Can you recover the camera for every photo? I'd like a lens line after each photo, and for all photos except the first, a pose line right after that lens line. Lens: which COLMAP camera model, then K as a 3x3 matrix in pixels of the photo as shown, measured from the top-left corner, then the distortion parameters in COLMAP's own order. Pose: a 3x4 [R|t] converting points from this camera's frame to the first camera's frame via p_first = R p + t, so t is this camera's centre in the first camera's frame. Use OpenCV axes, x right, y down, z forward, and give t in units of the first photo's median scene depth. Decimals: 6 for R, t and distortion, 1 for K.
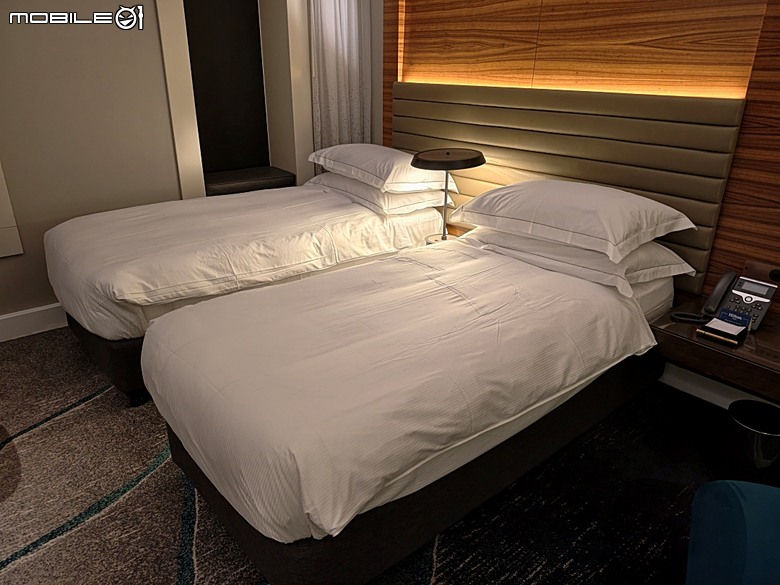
lens RADIAL K [[591.3, 0, 390.0], [0, 591.3, 292.5], [0, 0, 1]] dist [0.088230, -0.144569]
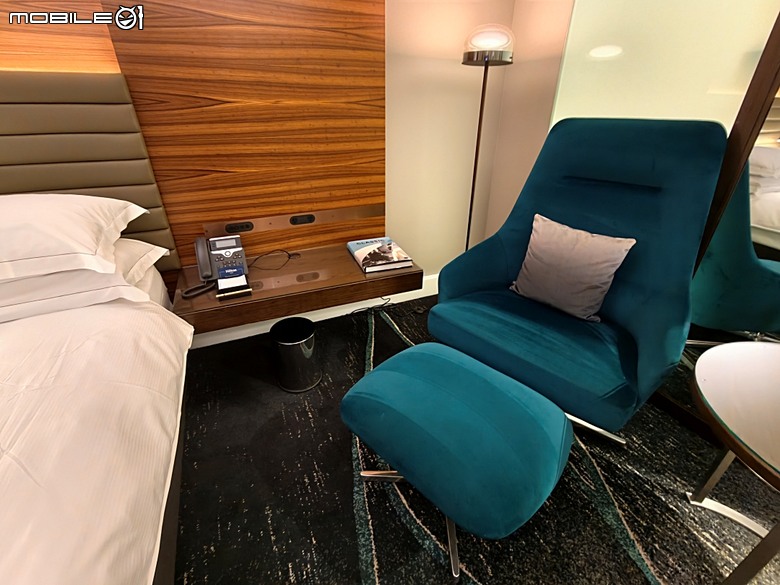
lens RADIAL K [[351.0, 0, 394.8], [0, 351.0, 286.0], [0, 0, 1]] dist [-0.020946, 0.007396]
pose [[0.271325, -0.454548, 0.848392, 0.065243], [0.354170, 0.866762, 0.351123, -0.058719], [-0.894956, 0.205207, 0.396162, 0.428372]]
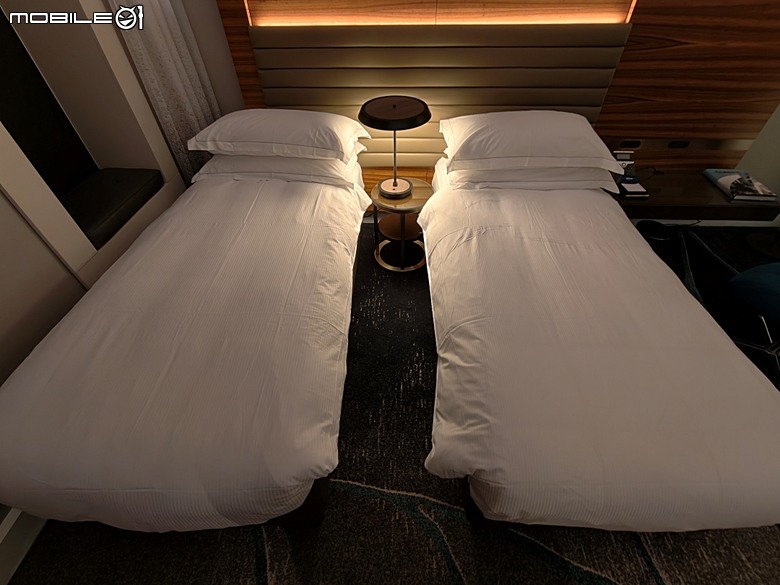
lens RADIAL K [[351.0, 0, 394.8], [0, 351.0, 286.0], [0, 0, 1]] dist [-0.020946, 0.007396]
pose [[0.656369, -0.531134, 0.535795, -0.513164], [0.290035, 0.833256, 0.470705, -0.343779], [-0.696462, -0.153557, 0.700971, 0.706321]]
